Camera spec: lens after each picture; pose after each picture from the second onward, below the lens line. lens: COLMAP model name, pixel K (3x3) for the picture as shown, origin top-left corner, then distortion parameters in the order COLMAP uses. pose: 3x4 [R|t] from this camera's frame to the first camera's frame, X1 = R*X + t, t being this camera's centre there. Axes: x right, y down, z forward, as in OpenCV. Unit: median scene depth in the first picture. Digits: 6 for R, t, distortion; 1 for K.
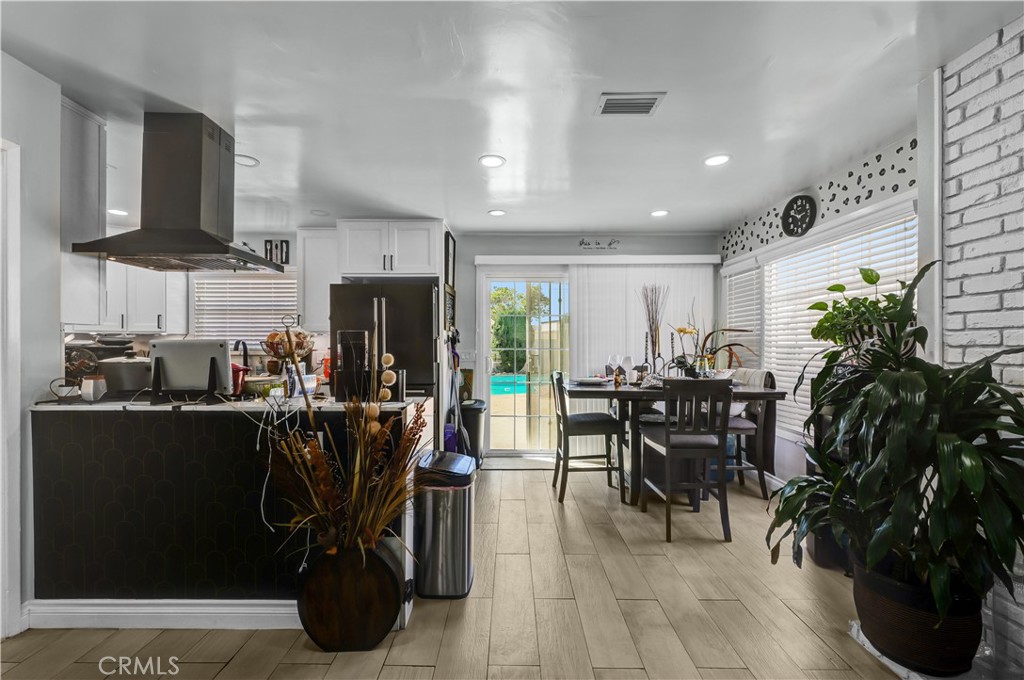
lens RADIAL K [[441.3, 0, 510.3], [0, 441.3, 353.3], [0, 0, 1]] dist [0.002017, -0.000079]
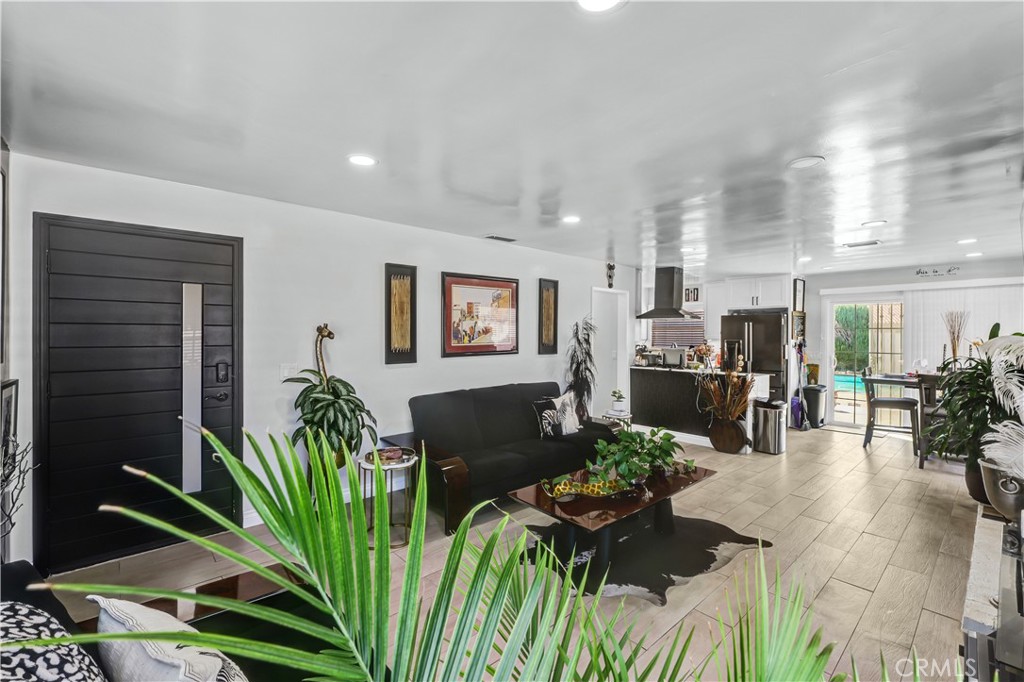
lens RADIAL K [[439.7, 0, 508.4], [0, 439.7, 338.3], [0, 0, 1]] dist [-0.000916, -0.000744]
pose [[0.667118, 0.006046, -0.744928, 0.450947], [-0.017350, 0.999822, -0.007423, -0.032848], [0.744750, 0.017877, 0.667104, -1.088776]]
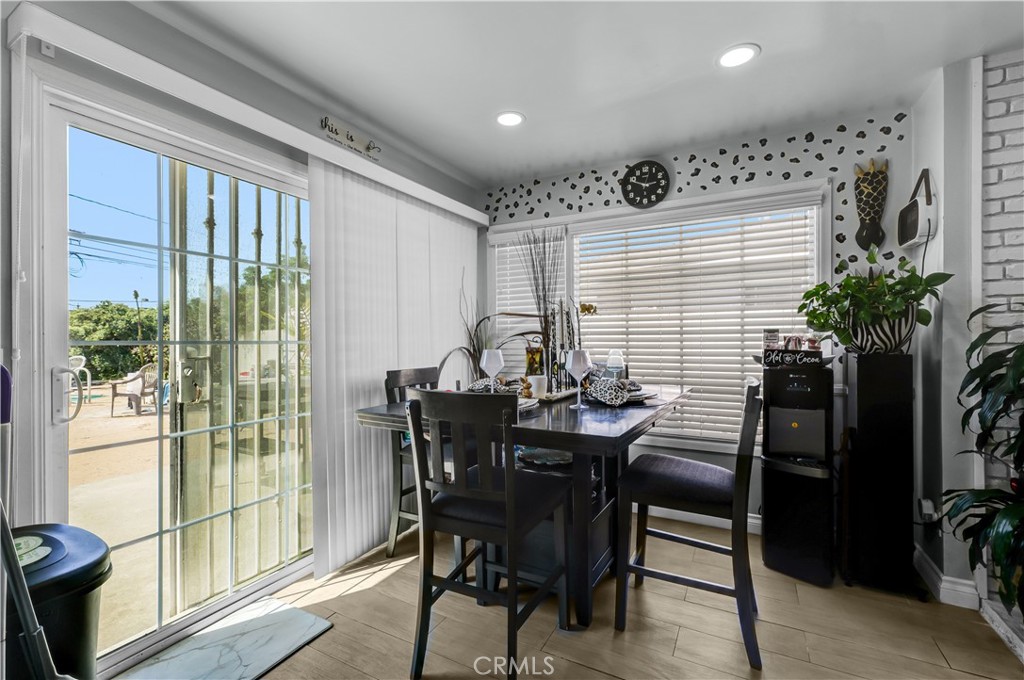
lens RADIAL K [[439.7, 0, 508.4], [0, 439.7, 337.3], [0, 0, 1]] dist [-0.000916, -0.000744]
pose [[0.465977, -0.002790, 0.884792, -0.243781], [0.024003, 0.999667, -0.009489, -0.006494], [-0.884471, 0.025659, 0.465889, 0.839182]]
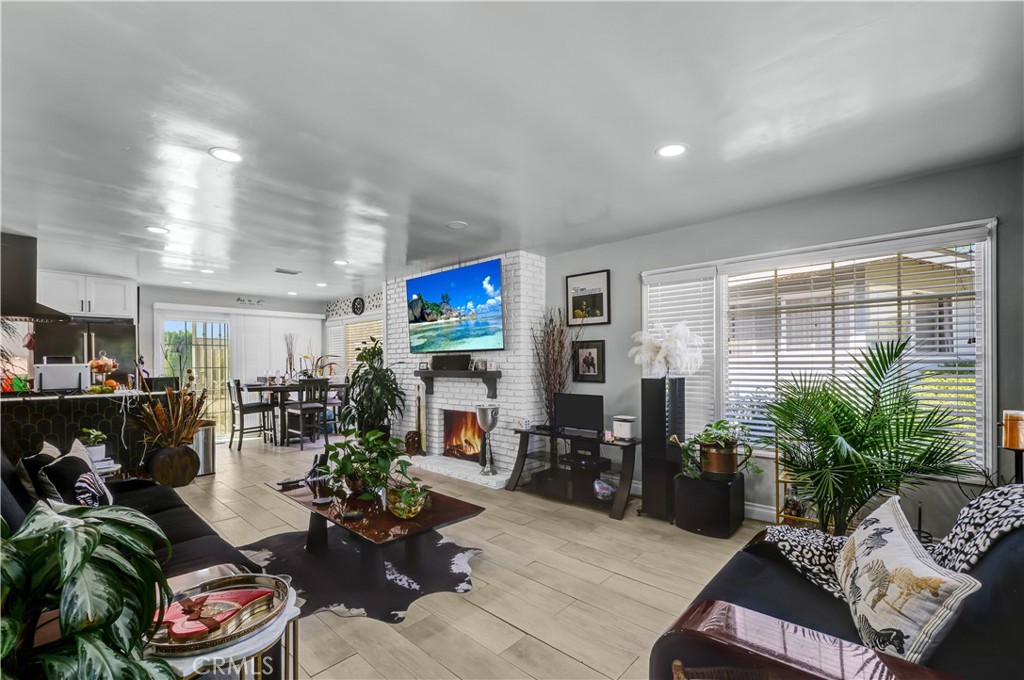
lens RADIAL K [[441.3, 0, 510.3], [0, 441.3, 353.3], [0, 0, 1]] dist [0.002017, -0.000079]
pose [[0.677518, 0.006523, 0.735477, -0.476277], [0.023436, 0.999261, -0.030452, 0.016639], [-0.735133, 0.037868, 0.676865, -1.084434]]
